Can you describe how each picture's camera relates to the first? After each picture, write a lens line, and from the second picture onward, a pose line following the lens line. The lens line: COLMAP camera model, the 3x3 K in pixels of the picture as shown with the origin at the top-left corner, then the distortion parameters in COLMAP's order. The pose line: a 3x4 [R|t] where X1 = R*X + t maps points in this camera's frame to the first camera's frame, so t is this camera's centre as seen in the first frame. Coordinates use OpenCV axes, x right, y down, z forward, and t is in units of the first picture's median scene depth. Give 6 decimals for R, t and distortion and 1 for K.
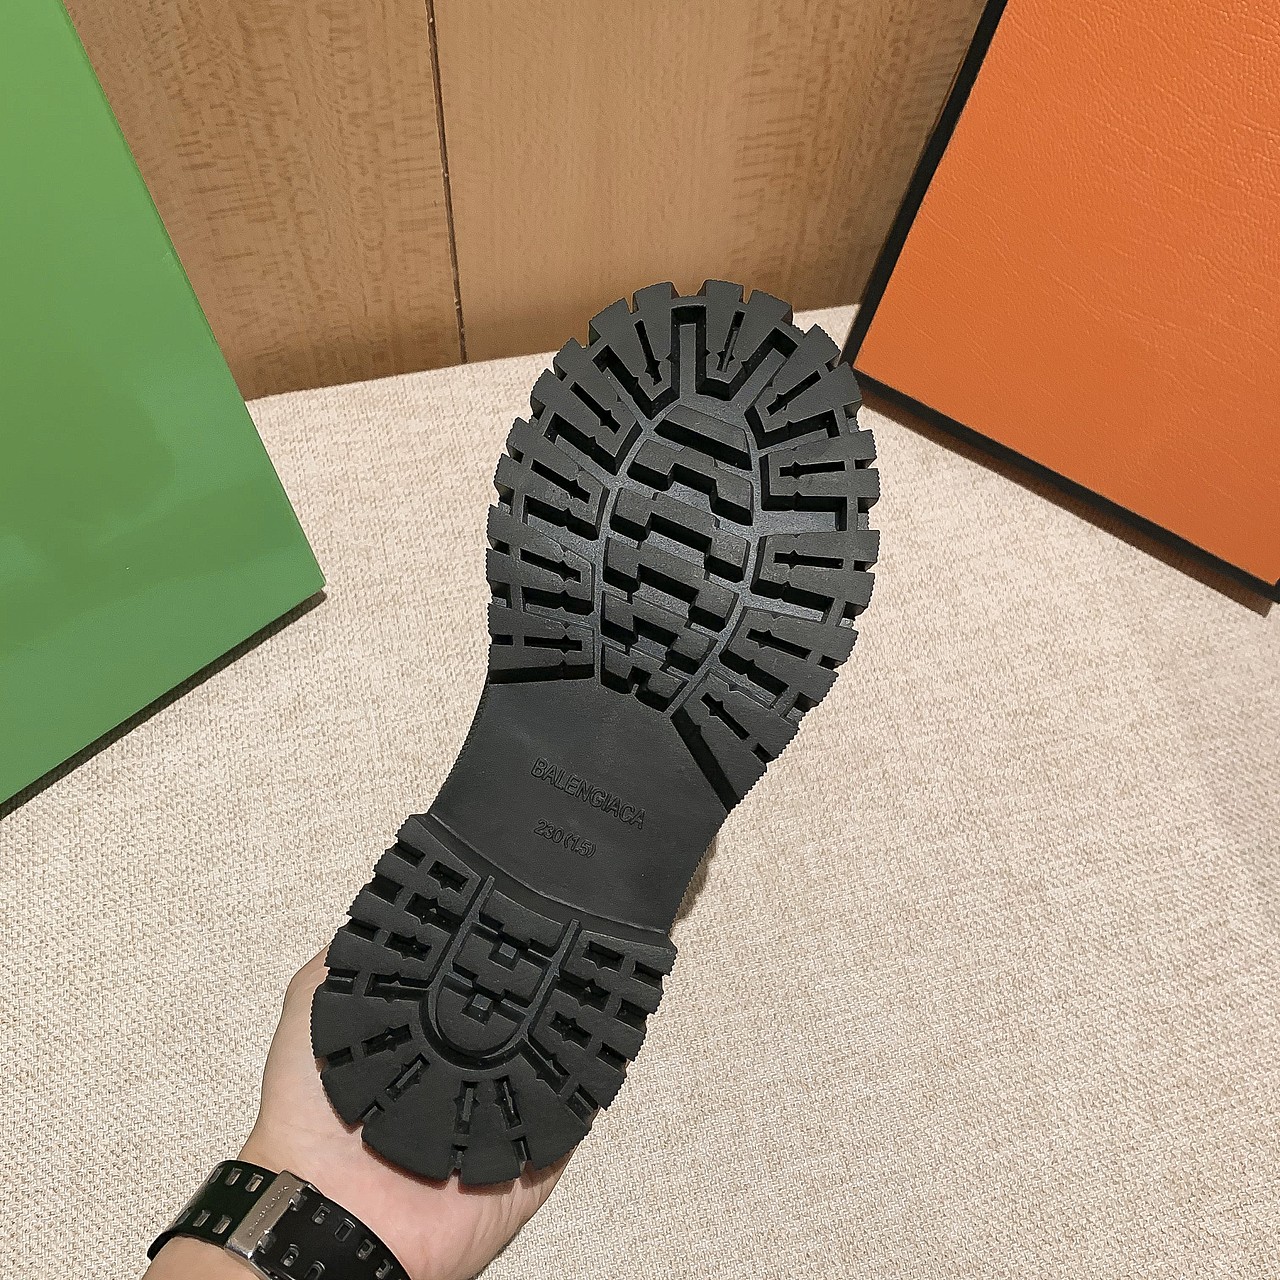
lens RADIAL K [[1308.0, 0, 621.0], [0, 1308.0, 604.3], [0, 0, 1]] dist [0.107268, -0.191477]
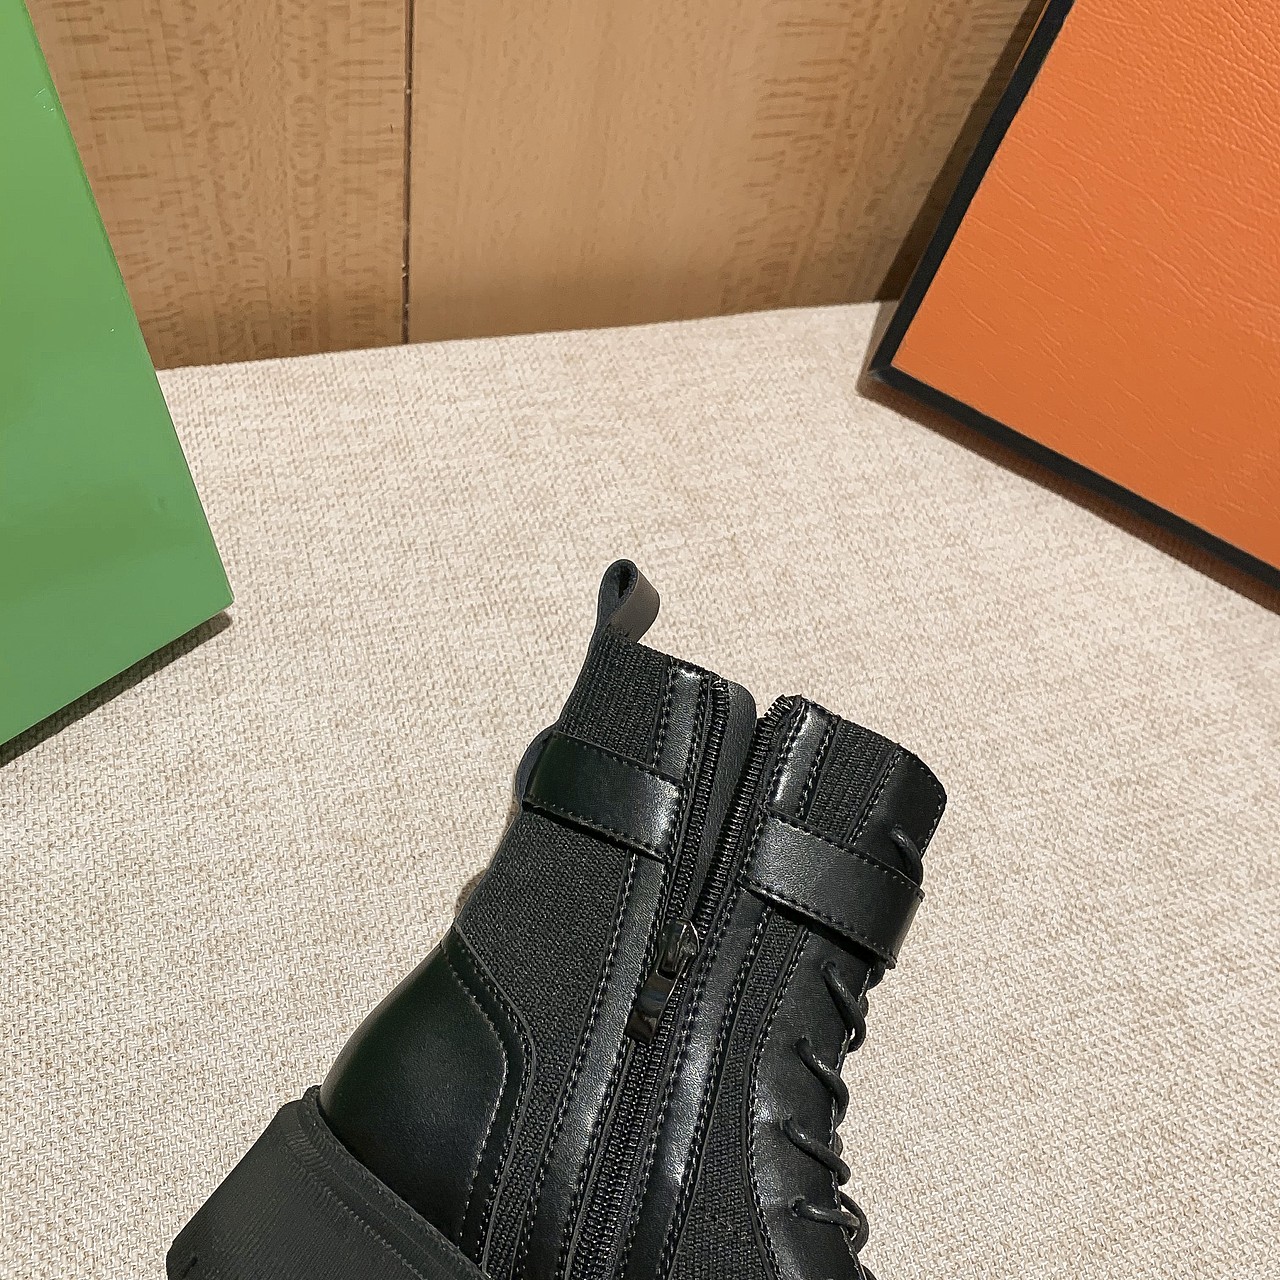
lens RADIAL K [[1320.9, 0, 642.2], [0, 1320.9, 614.5], [0, 0, 1]] dist [-0.000258, 0.021125]
pose [[0.991907, 0.022780, 0.124906, -0.087188], [-0.014576, 0.997700, -0.066205, 0.036833], [-0.126127, 0.063849, 0.989957, 0.228373]]
